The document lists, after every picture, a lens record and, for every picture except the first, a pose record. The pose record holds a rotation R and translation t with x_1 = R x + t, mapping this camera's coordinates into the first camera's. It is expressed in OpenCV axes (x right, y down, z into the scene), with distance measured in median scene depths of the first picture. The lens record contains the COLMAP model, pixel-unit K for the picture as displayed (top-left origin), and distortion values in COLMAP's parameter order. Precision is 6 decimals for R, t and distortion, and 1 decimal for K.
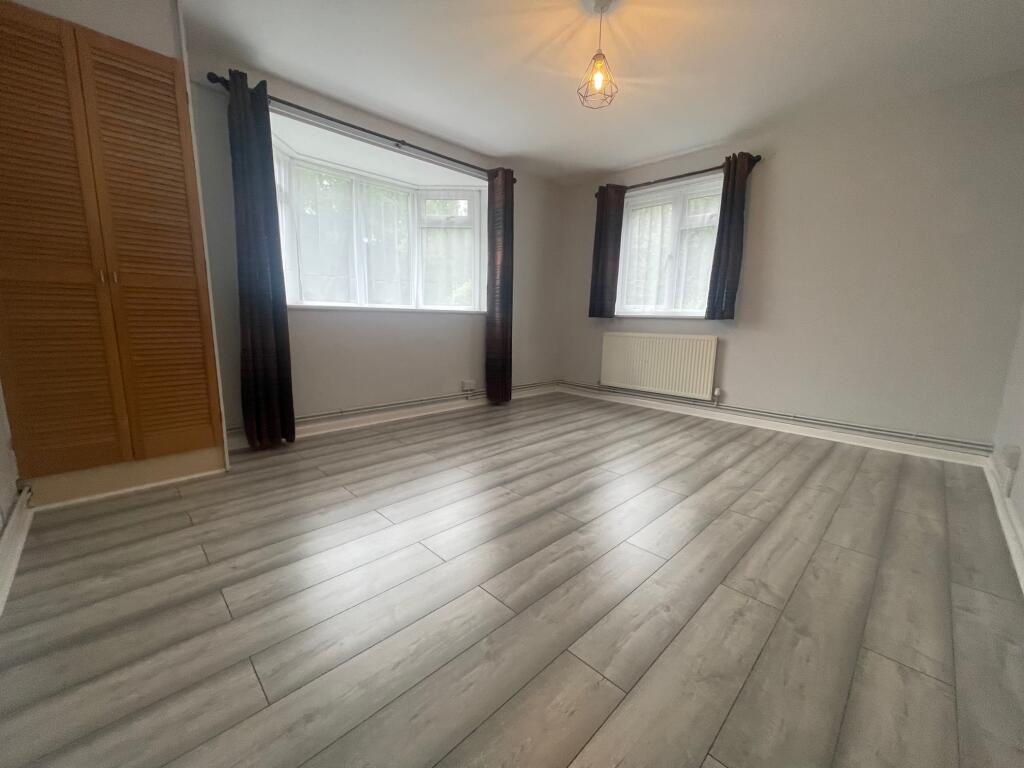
lens RADIAL K [[411.6, 0, 511.3], [0, 411.6, 386.3], [0, 0, 1]] dist [0.001065, 0.000193]
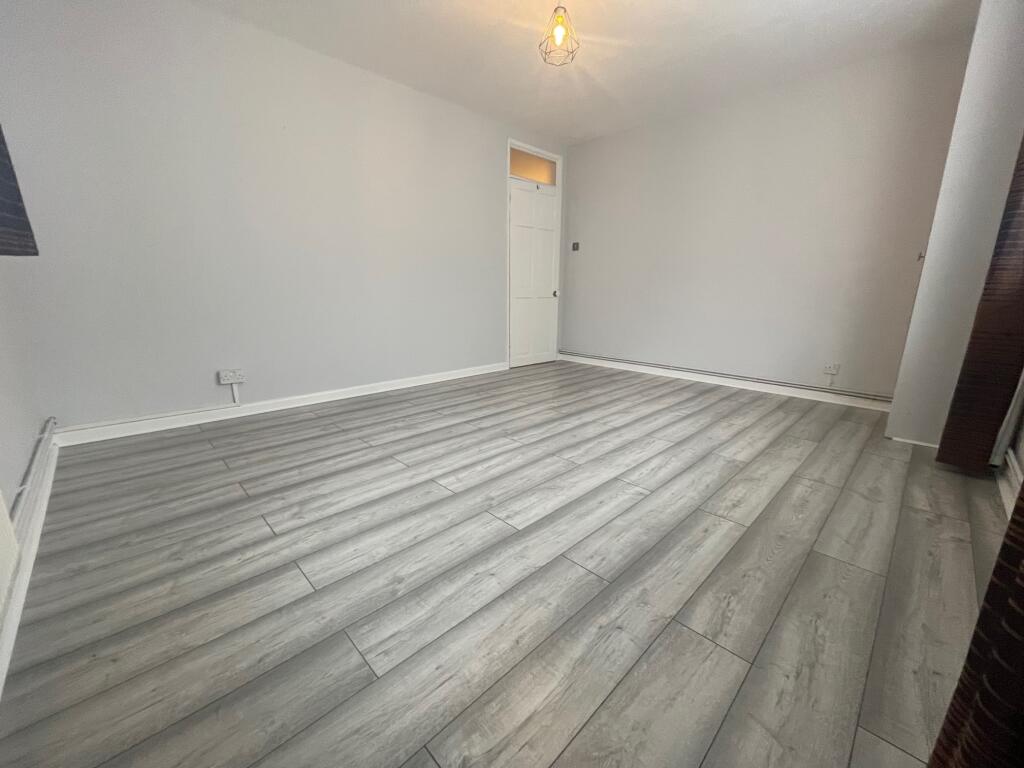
lens RADIAL K [[411.6, 0, 511.7], [0, 411.6, 388.2], [0, 0, 1]] dist [0.001065, 0.000193]
pose [[-0.999732, -0.022898, -0.003265, 0.223529], [-0.022343, 0.919566, 0.392299, -0.251475], [-0.005980, 0.392267, -0.919832, 1.647034]]
